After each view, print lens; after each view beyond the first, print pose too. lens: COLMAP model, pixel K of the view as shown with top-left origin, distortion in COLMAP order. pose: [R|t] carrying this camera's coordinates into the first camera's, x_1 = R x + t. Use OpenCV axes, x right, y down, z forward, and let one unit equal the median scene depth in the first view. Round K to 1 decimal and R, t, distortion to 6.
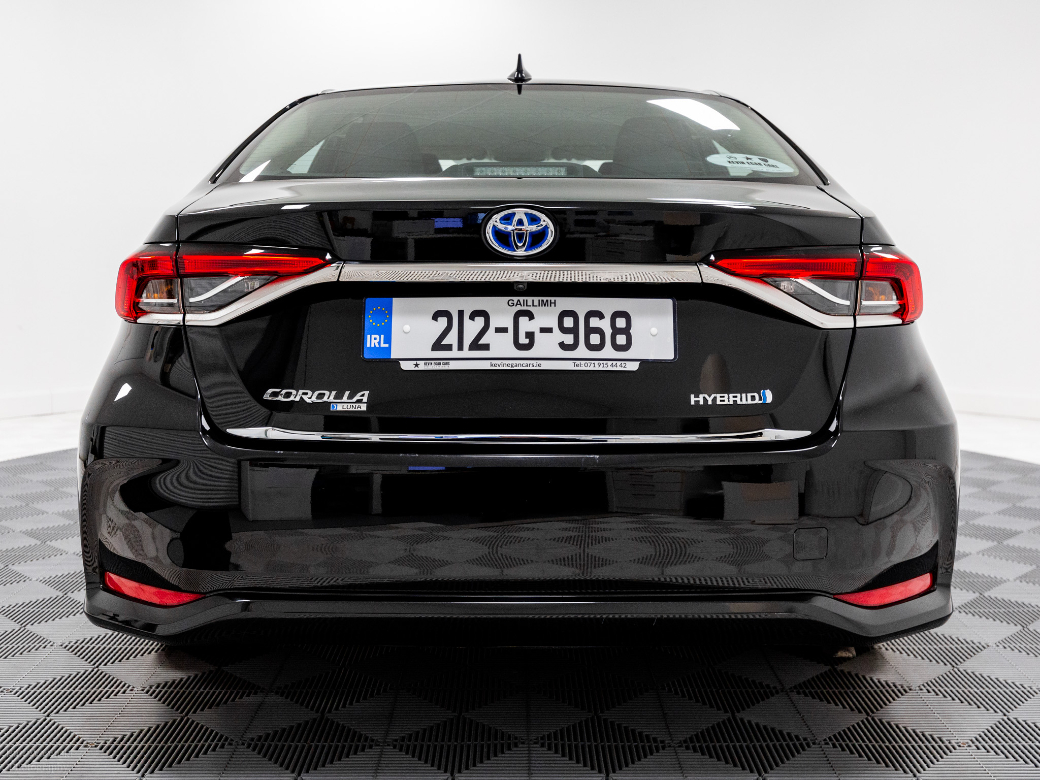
lens RADIAL K [[1119.9, 0, 520.0], [0, 1119.9, 390.0], [0, 0, 1]] dist [0.072086, 0.008334]
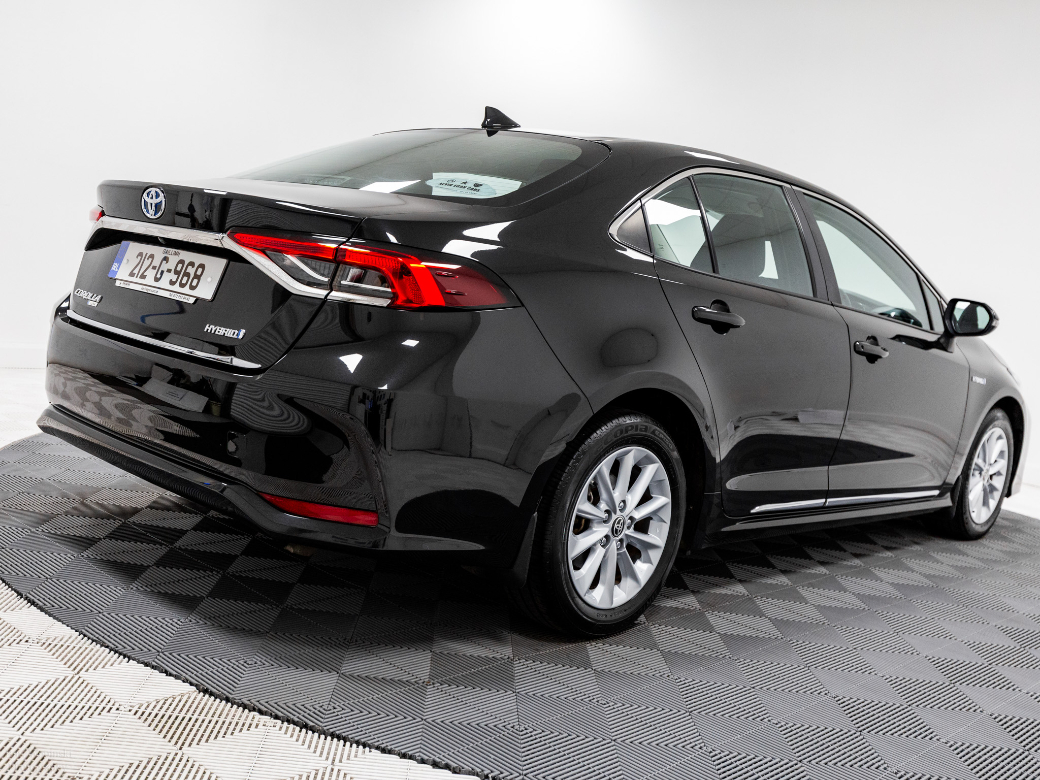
lens RADIAL K [[1038.8, 0, 520.0], [0, 1038.8, 390.0], [0, 0, 1]] dist [0.002830, 0.001150]
pose [[0.734316, 0.175659, -0.655686, 1.315238], [-0.212238, 0.976923, 0.024030, -0.030428], [0.644775, 0.121516, 0.754652, 0.269340]]
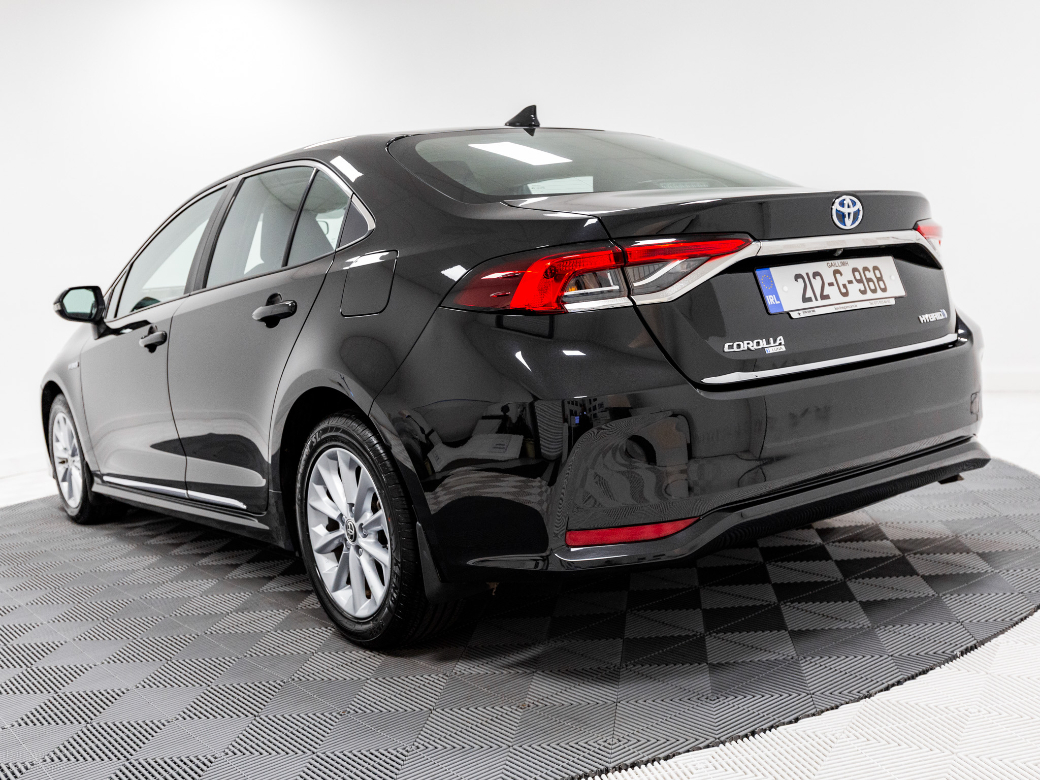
lens RADIAL K [[1045.9, 0, 520.0], [0, 1045.9, 390.0], [0, 0, 1]] dist [0.009381, 0.007629]
pose [[0.794360, -0.134572, 0.592354, -1.121088], [0.168209, 0.985750, -0.001627, 0.013678], [-0.583694, 0.100931, 0.805676, 0.184310]]
